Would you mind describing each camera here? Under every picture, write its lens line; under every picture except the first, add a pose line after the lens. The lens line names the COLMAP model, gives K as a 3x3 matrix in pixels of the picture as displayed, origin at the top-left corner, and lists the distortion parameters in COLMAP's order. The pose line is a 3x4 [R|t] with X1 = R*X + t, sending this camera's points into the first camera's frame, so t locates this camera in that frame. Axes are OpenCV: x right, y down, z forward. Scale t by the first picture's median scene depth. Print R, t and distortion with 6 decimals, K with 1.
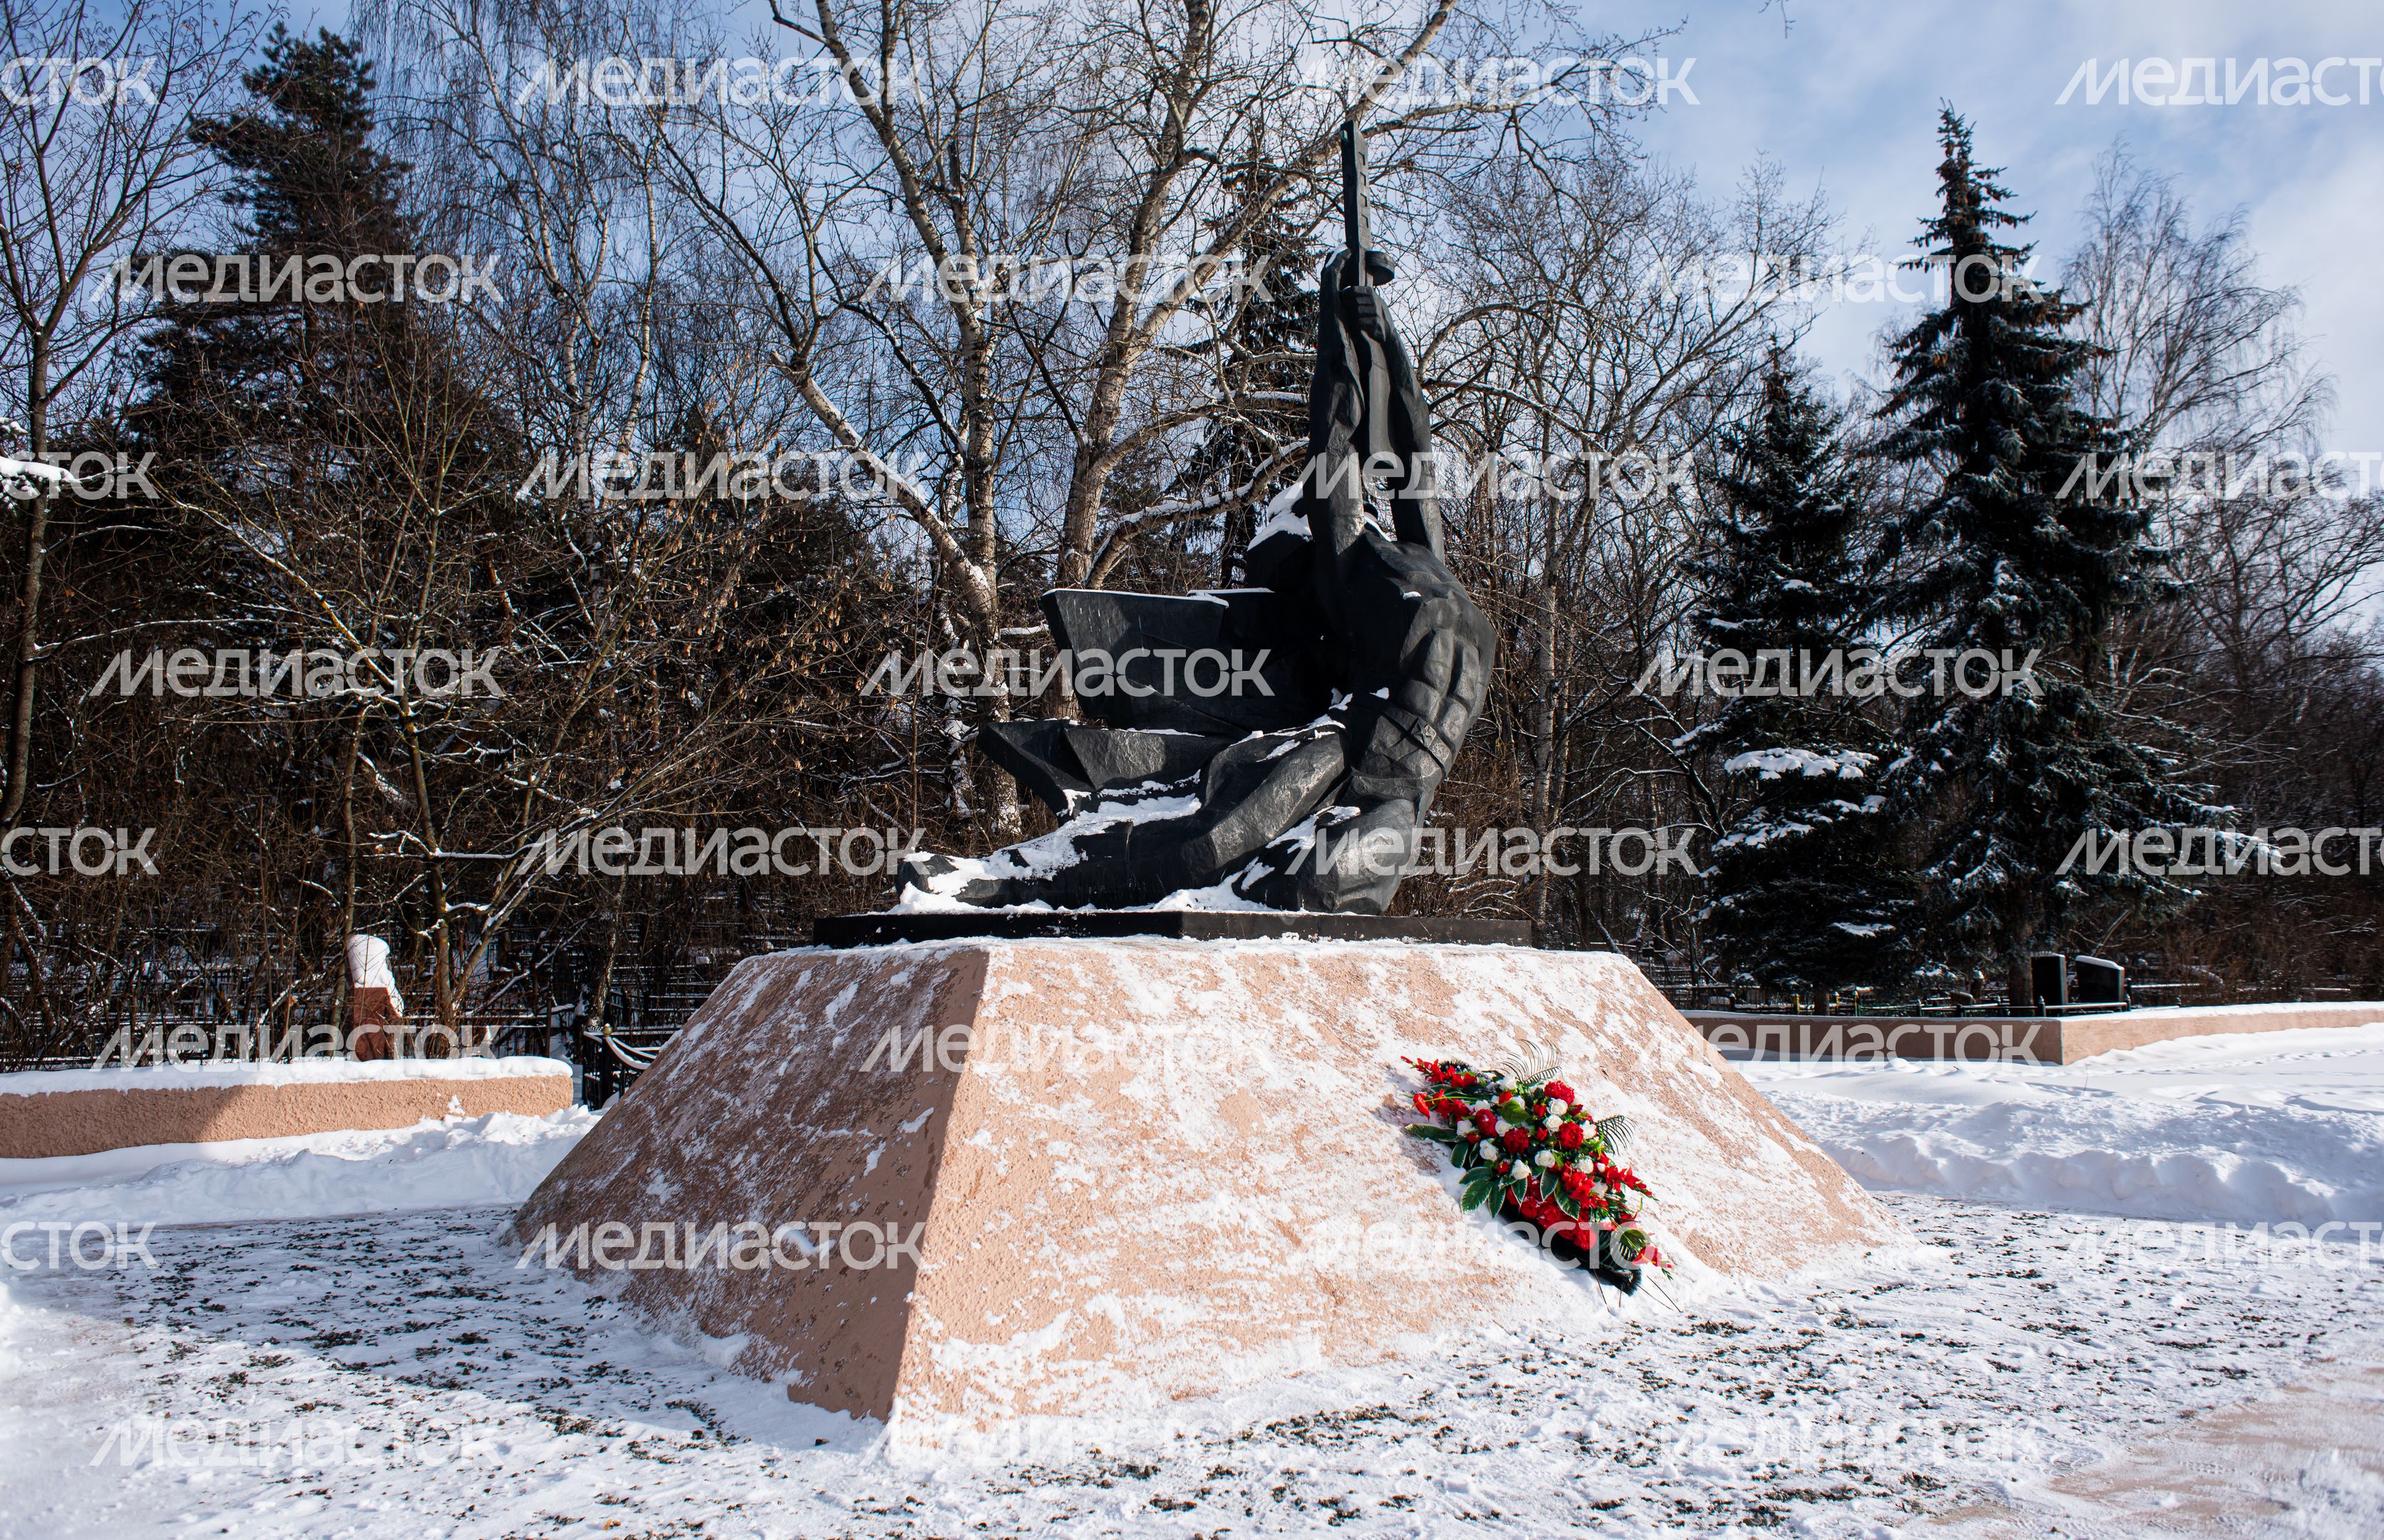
lens RADIAL K [[1743.1, 0, 1192.0], [0, 1743.1, 770.0], [0, 0, 1]] dist [-0.033278, 0.000734]
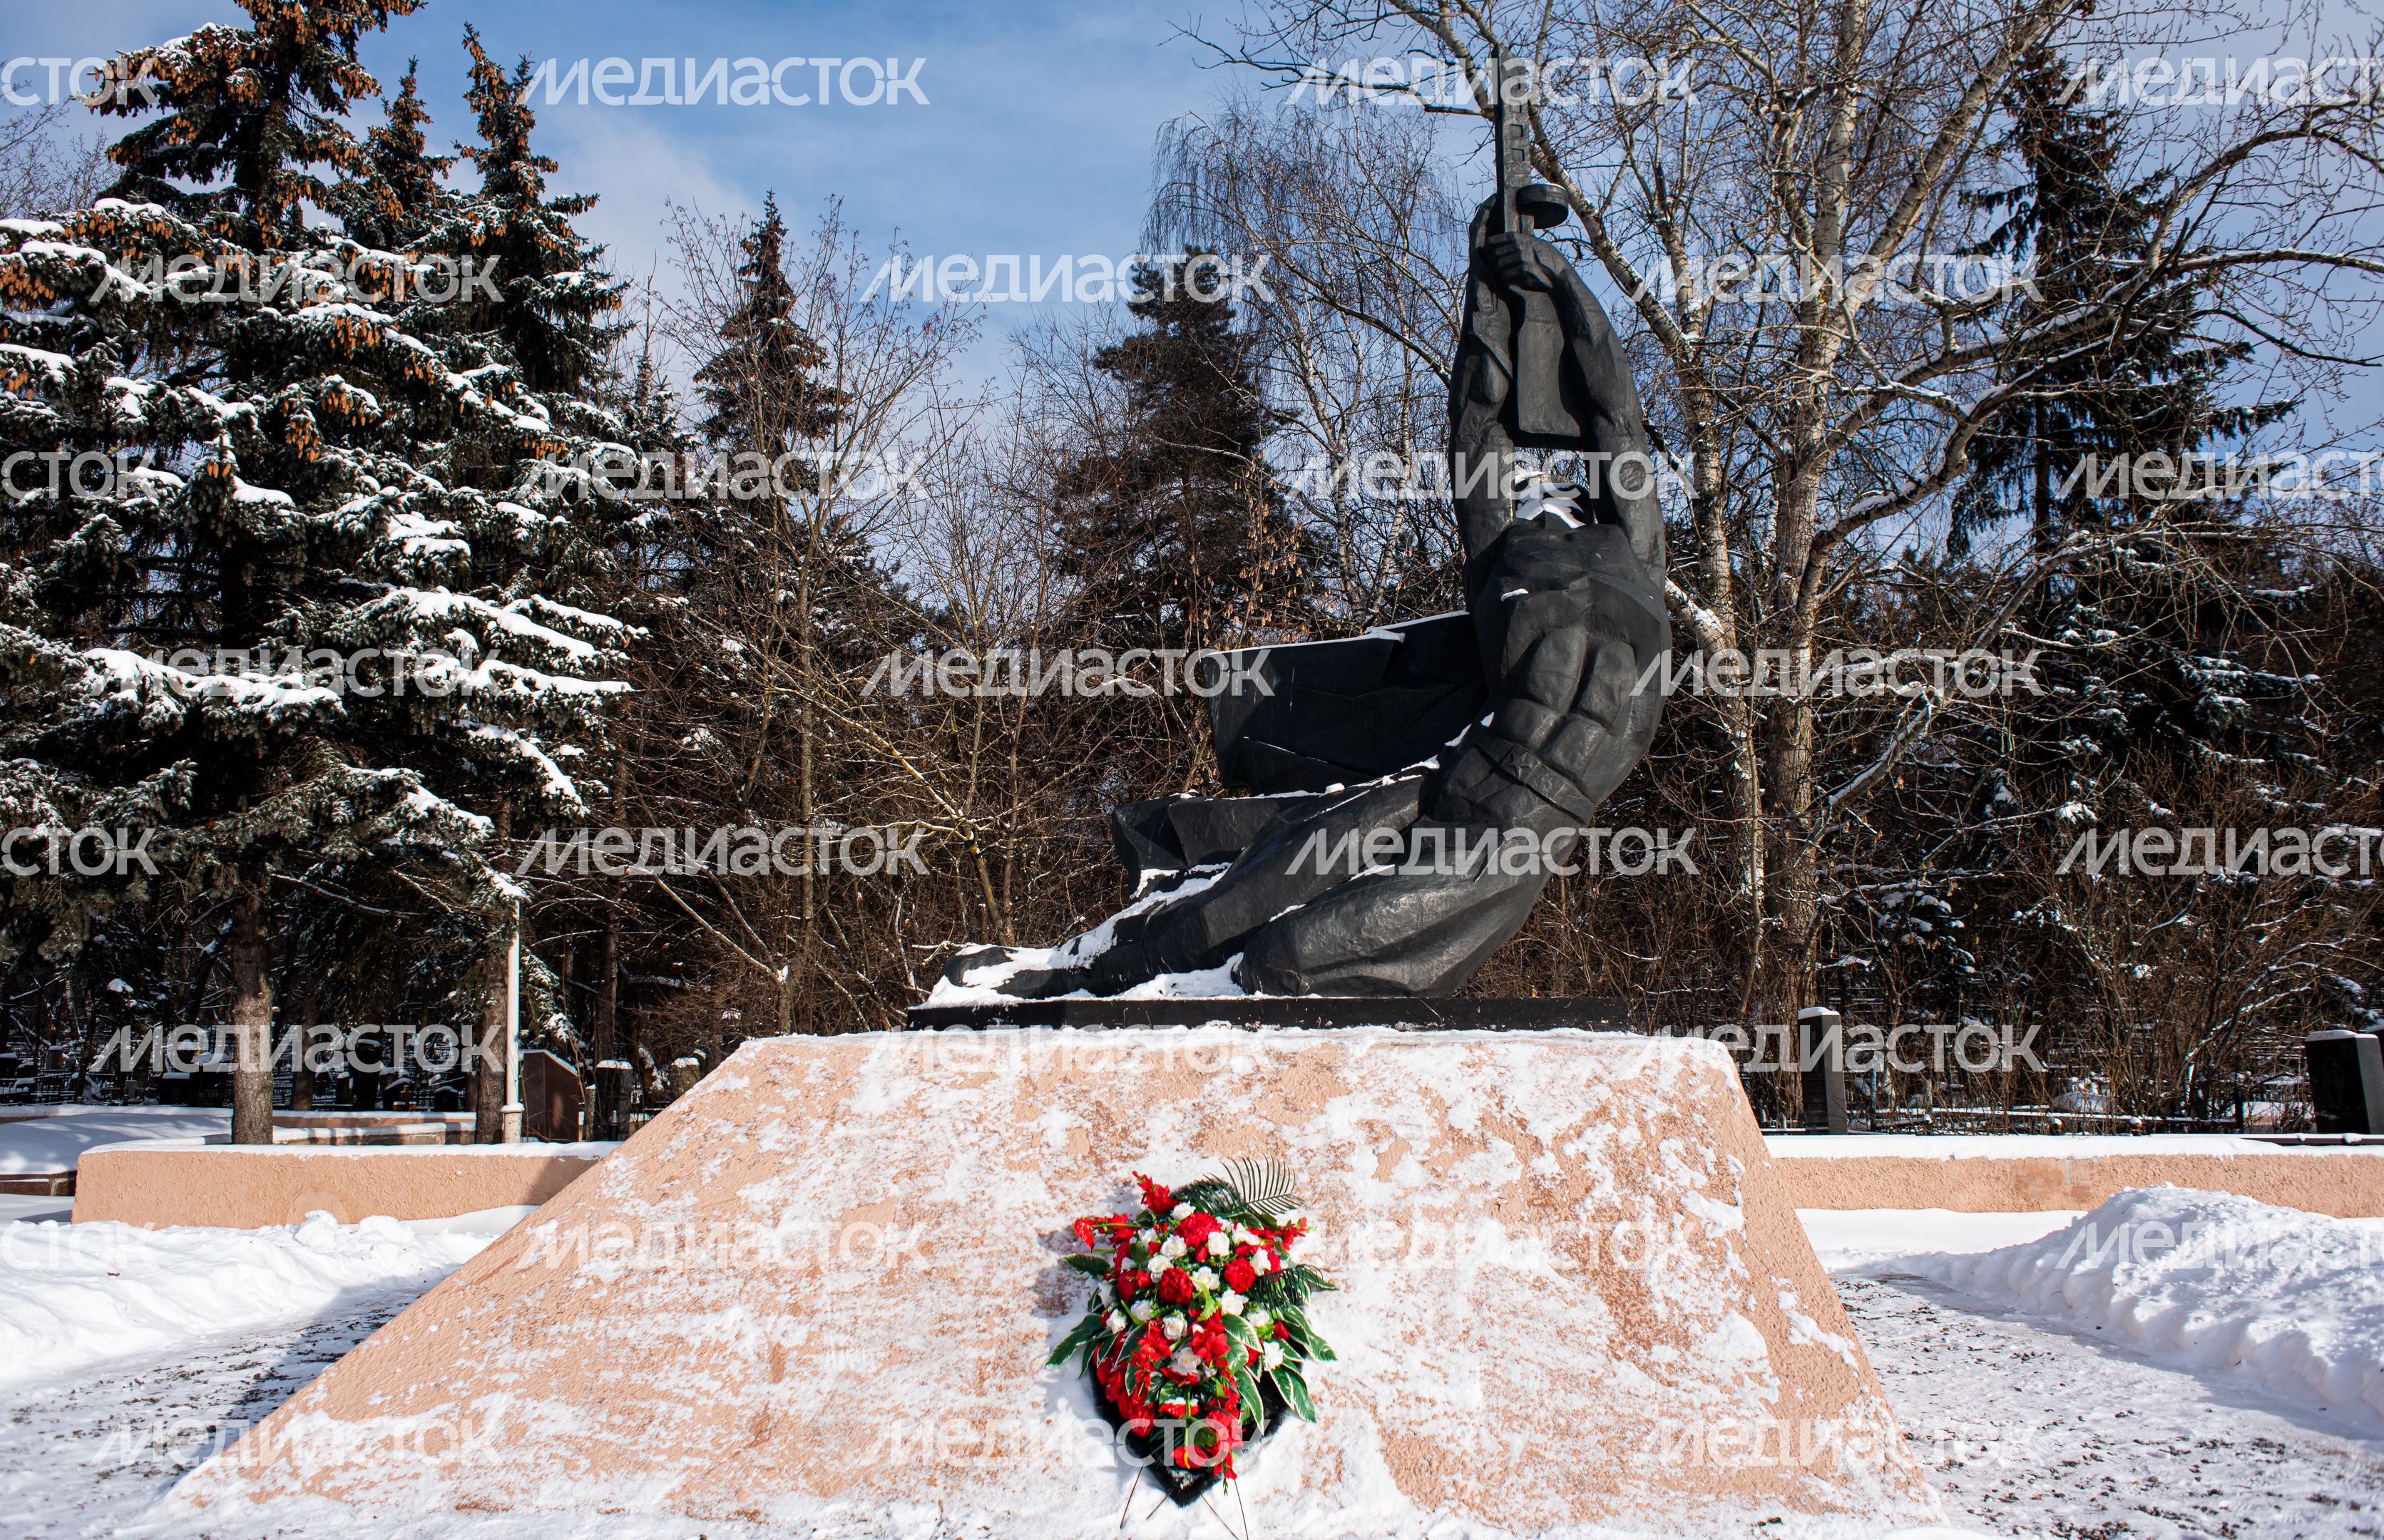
lens RADIAL K [[1743.1, 0, 1192.0], [0, 1743.1, 770.0], [0, 0, 1]] dist [-0.033278, 0.000734]
pose [[0.742811, -0.110722, -0.660282, 0.603996], [0.078156, 0.993828, -0.078729, 0.035888], [0.664924, 0.006876, 0.746880, 0.336402]]
